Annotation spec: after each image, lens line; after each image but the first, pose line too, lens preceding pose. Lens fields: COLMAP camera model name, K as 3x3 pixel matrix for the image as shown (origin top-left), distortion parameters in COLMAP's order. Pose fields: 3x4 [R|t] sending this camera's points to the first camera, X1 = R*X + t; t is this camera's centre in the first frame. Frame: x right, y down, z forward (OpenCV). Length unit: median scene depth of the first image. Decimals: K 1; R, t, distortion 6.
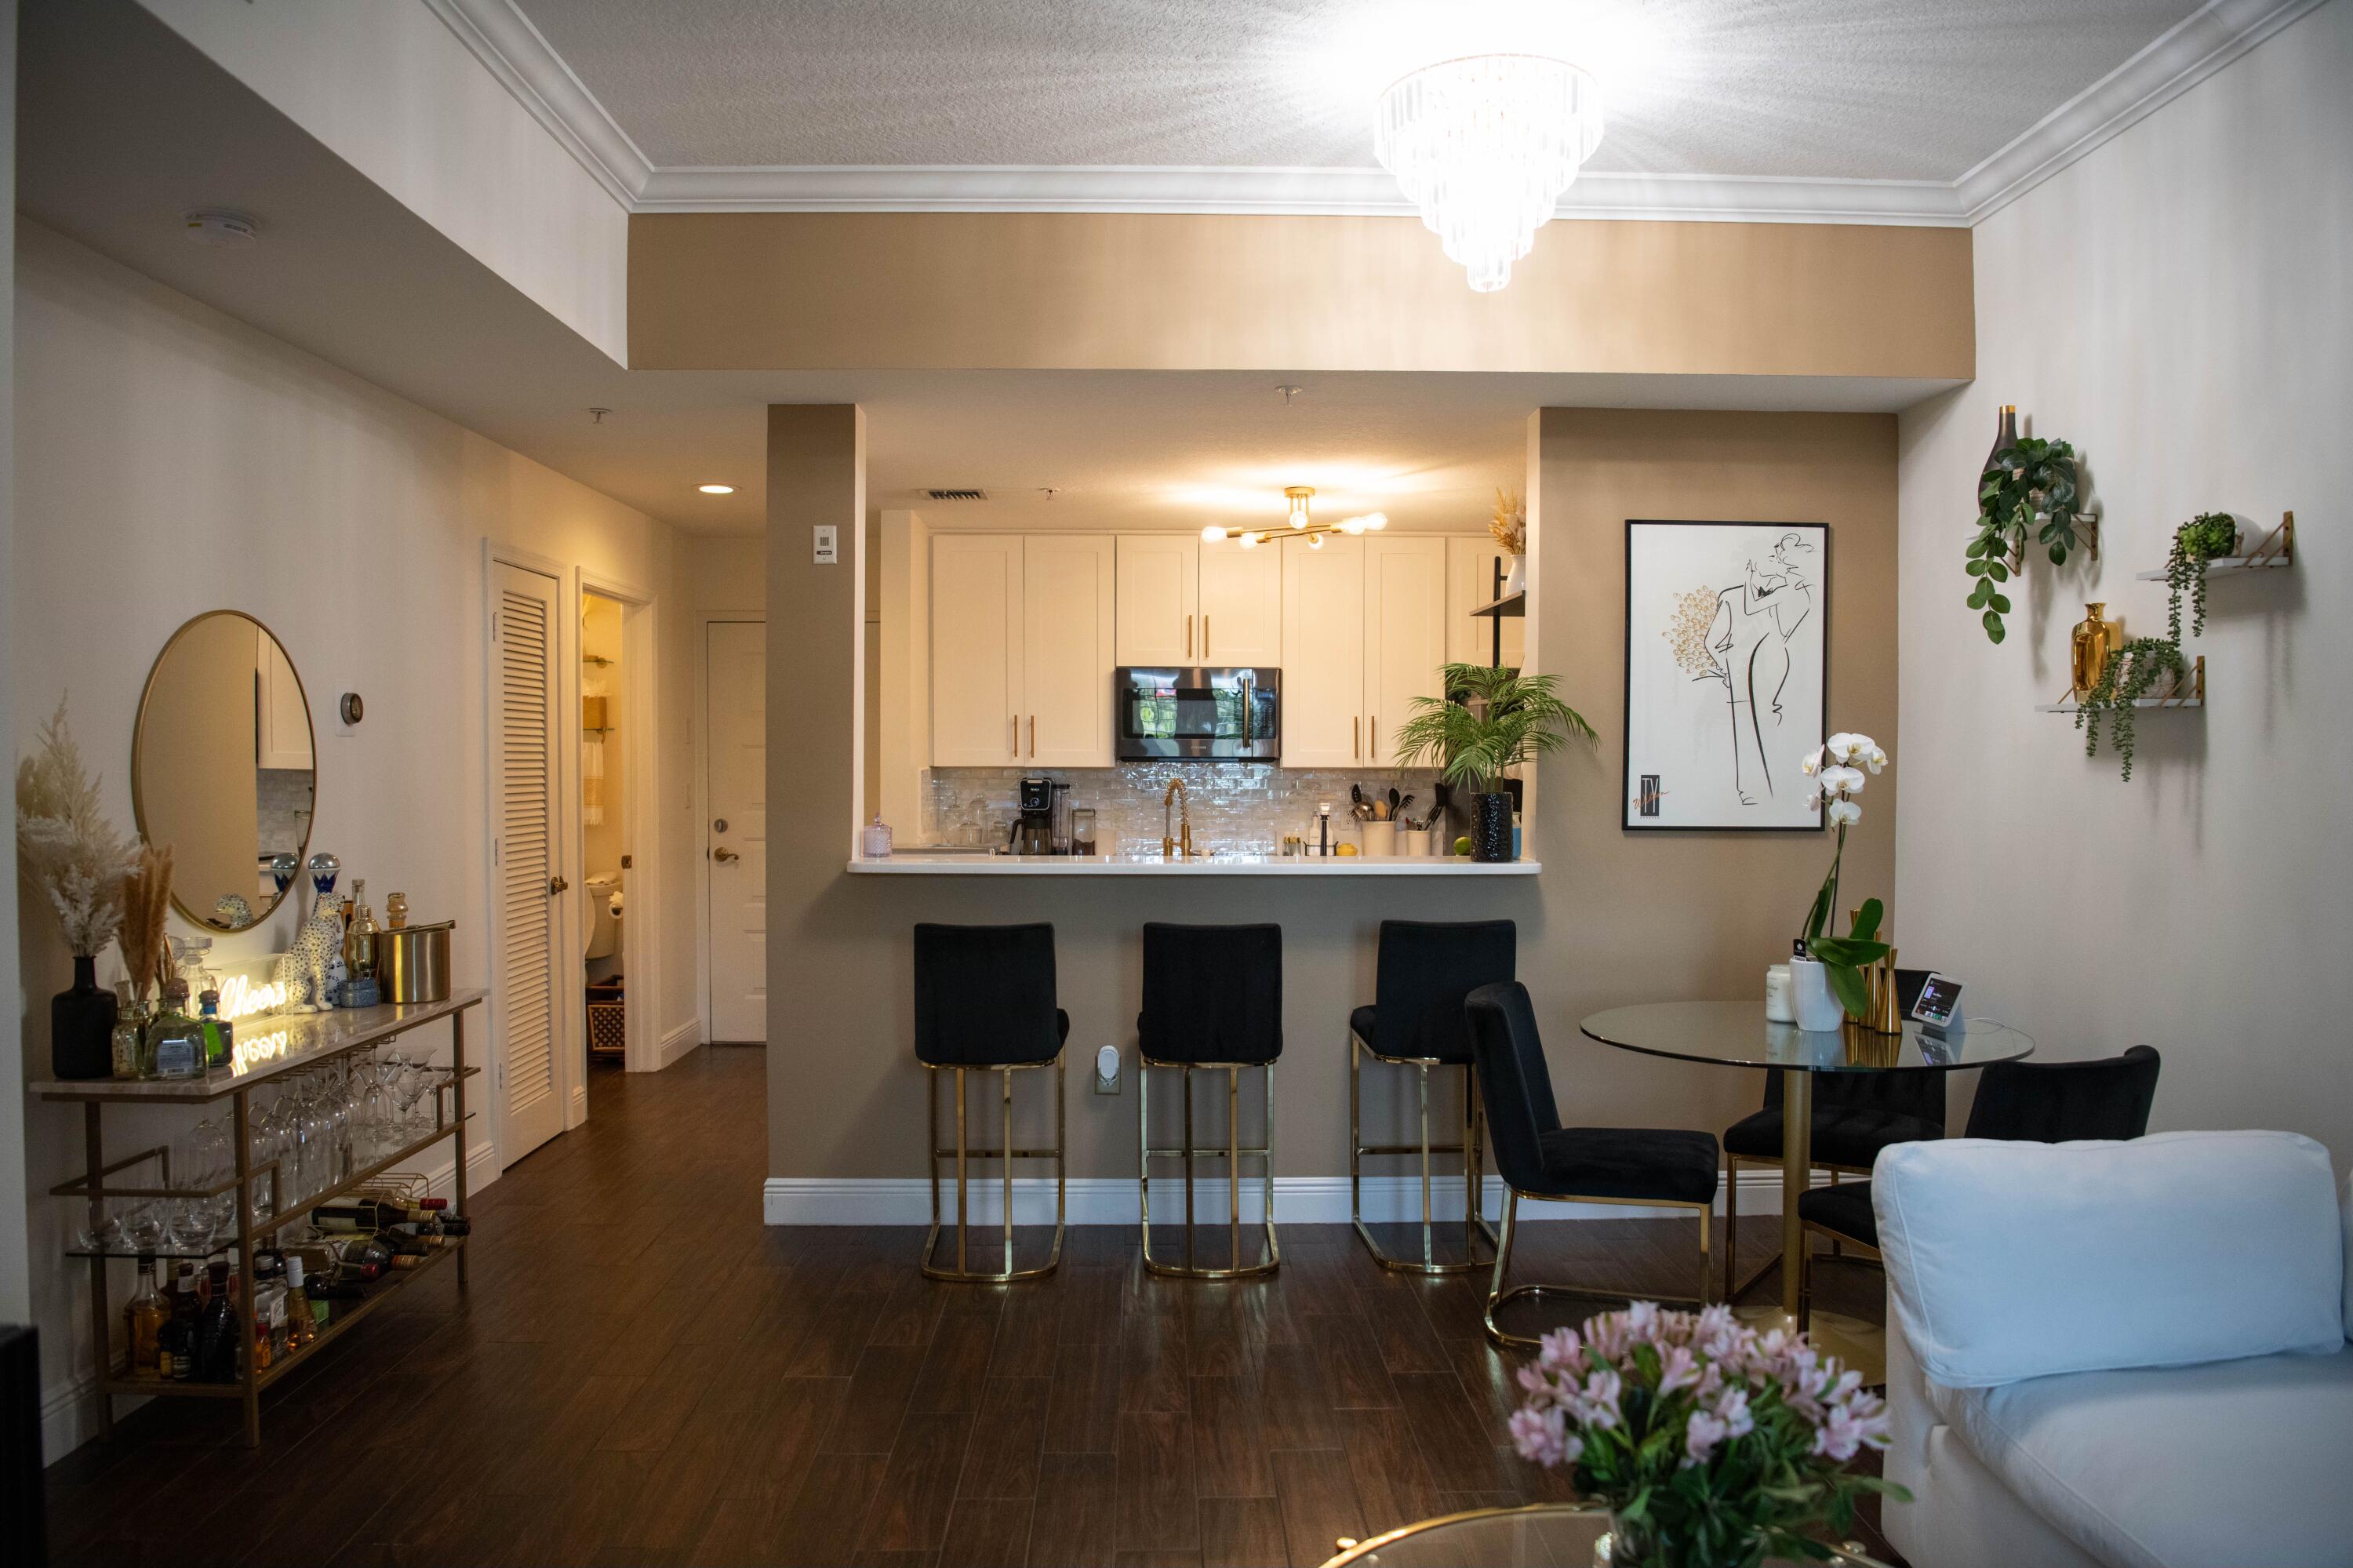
lens RADIAL K [[1644.4, 0, 1171.9], [0, 1644.4, 812.2], [0, 0, 1]] dist [-0.070180, 0.021593]
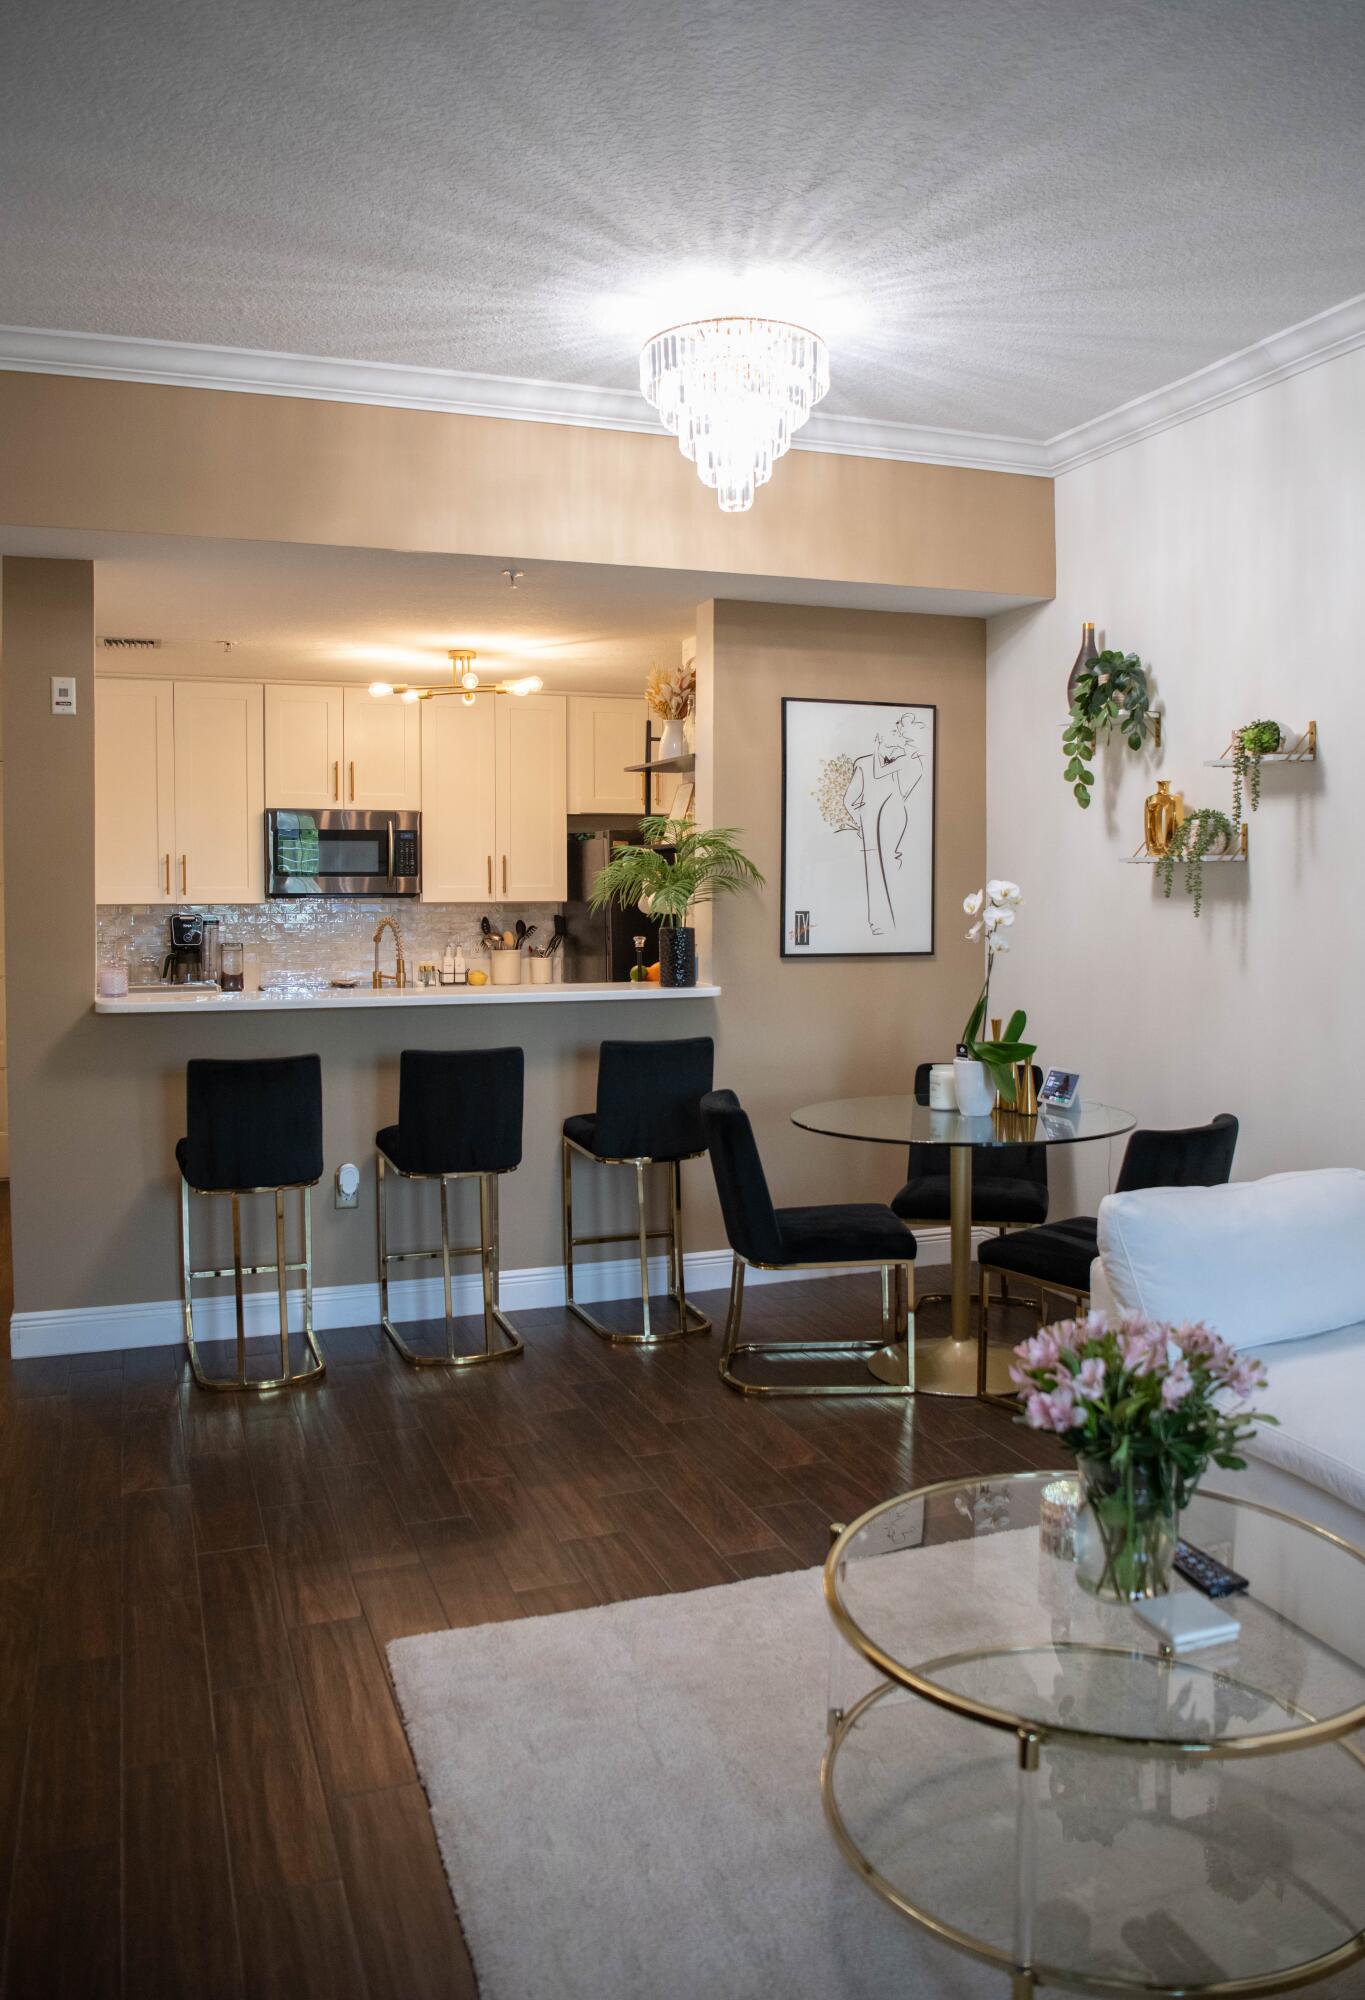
lens RADIAL K [[1549.3, 0, 709.2], [0, 1549.3, 953.3], [0, 0, 1]] dist [-0.047881, -0.000602]
pose [[0.939703, -0.019000, 0.341464, -0.177757], [0.014350, 0.999767, 0.016139, -0.012311], [-0.341691, -0.010266, 0.939756, -0.050853]]
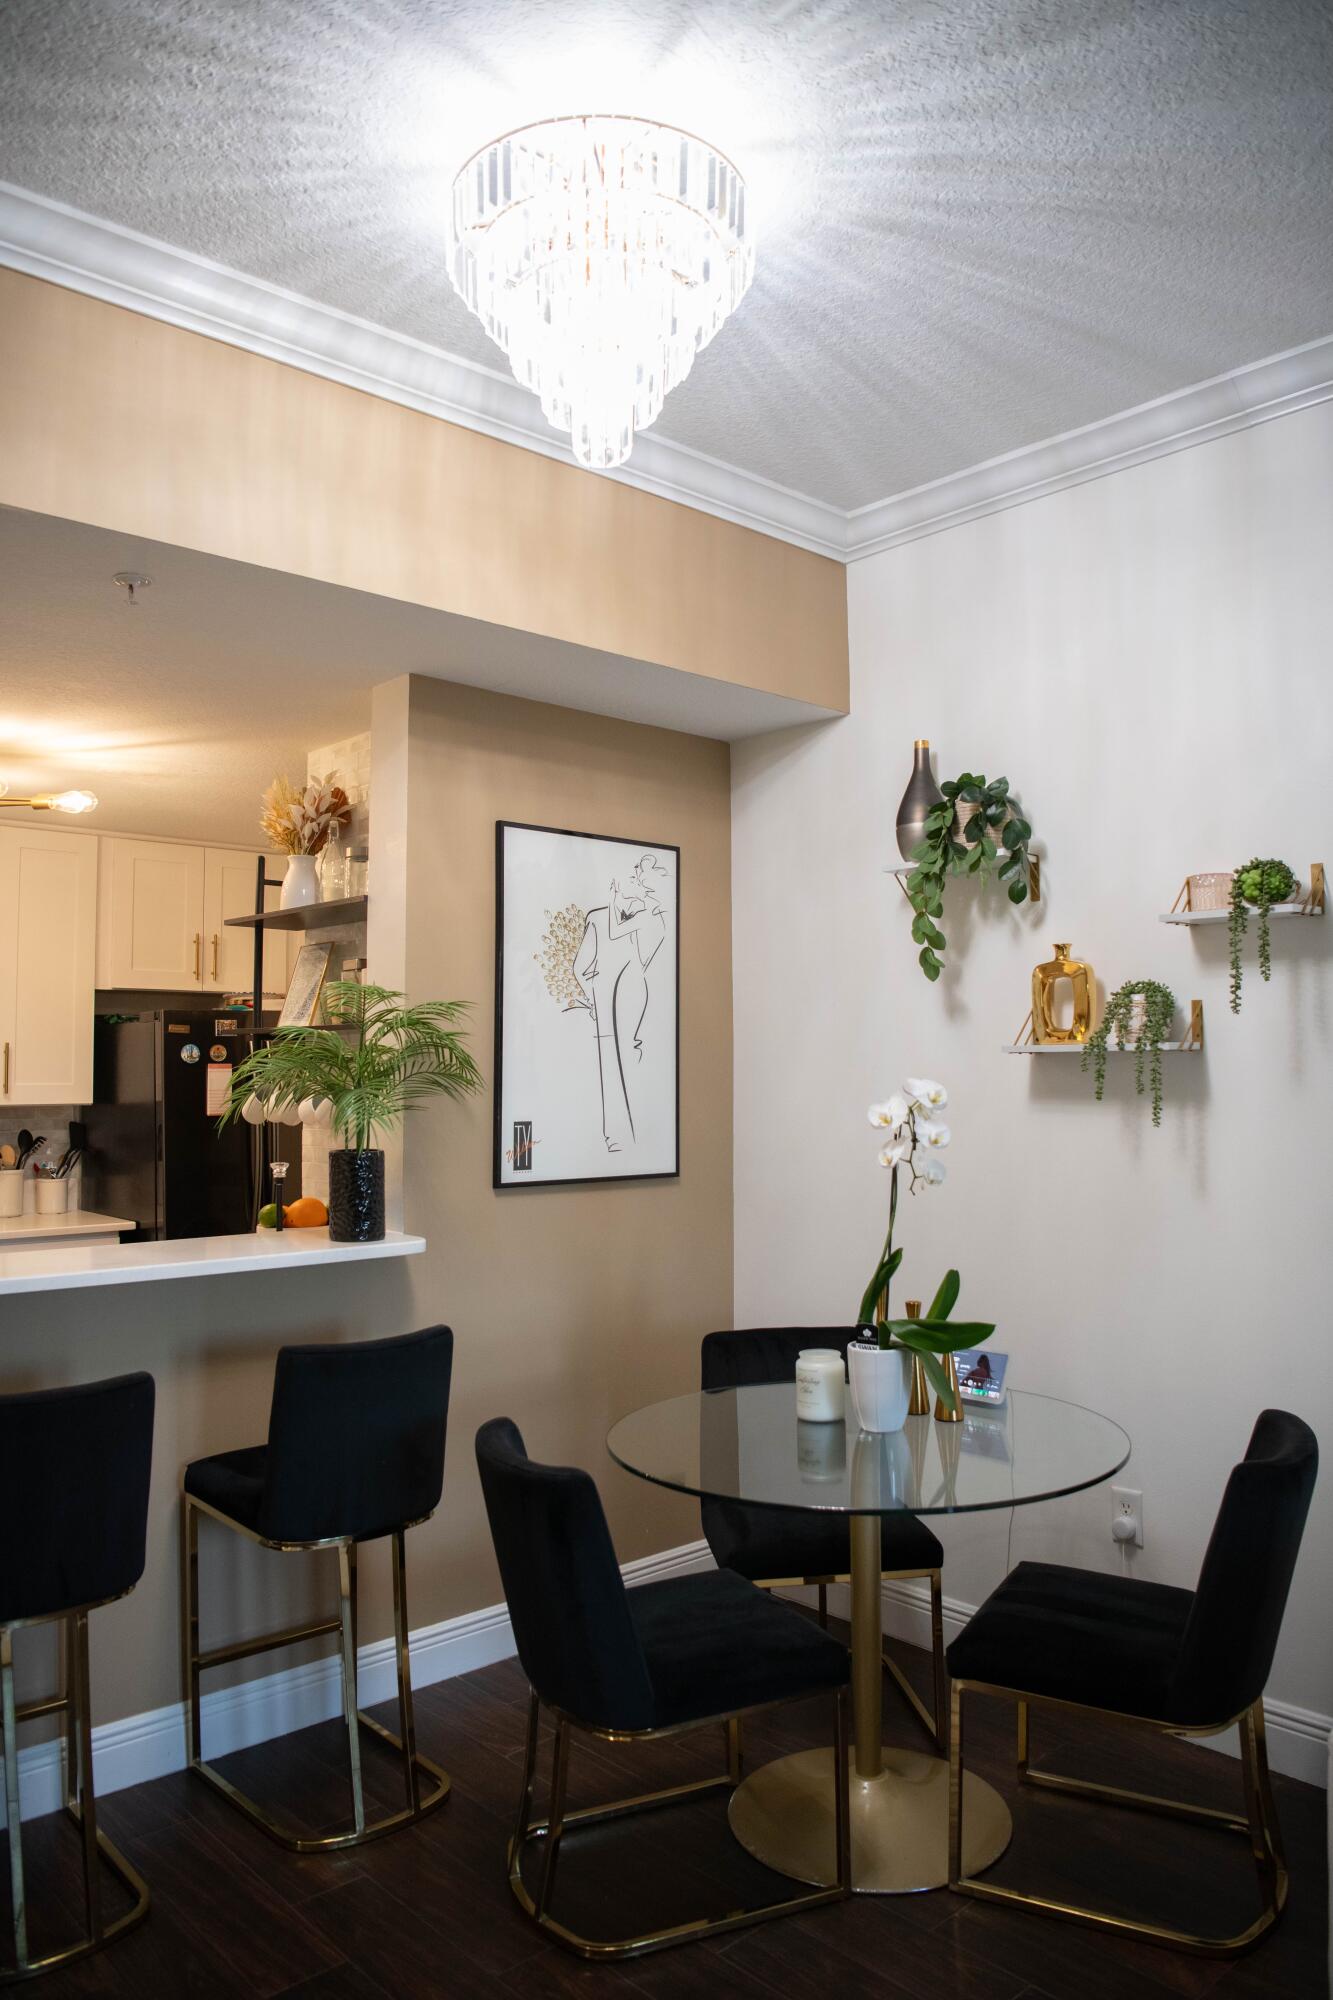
lens RADIAL K [[1397.6, 0, 666.5], [0, 1397.6, 1000.0], [0, 0, 1]] dist [-0.070180, 0.021593]
pose [[0.747685, 0.027401, 0.663488, -0.148577], [0.028621, 0.996890, -0.073423, -0.033540], [-0.663437, 0.073887, 0.744575, 0.449118]]
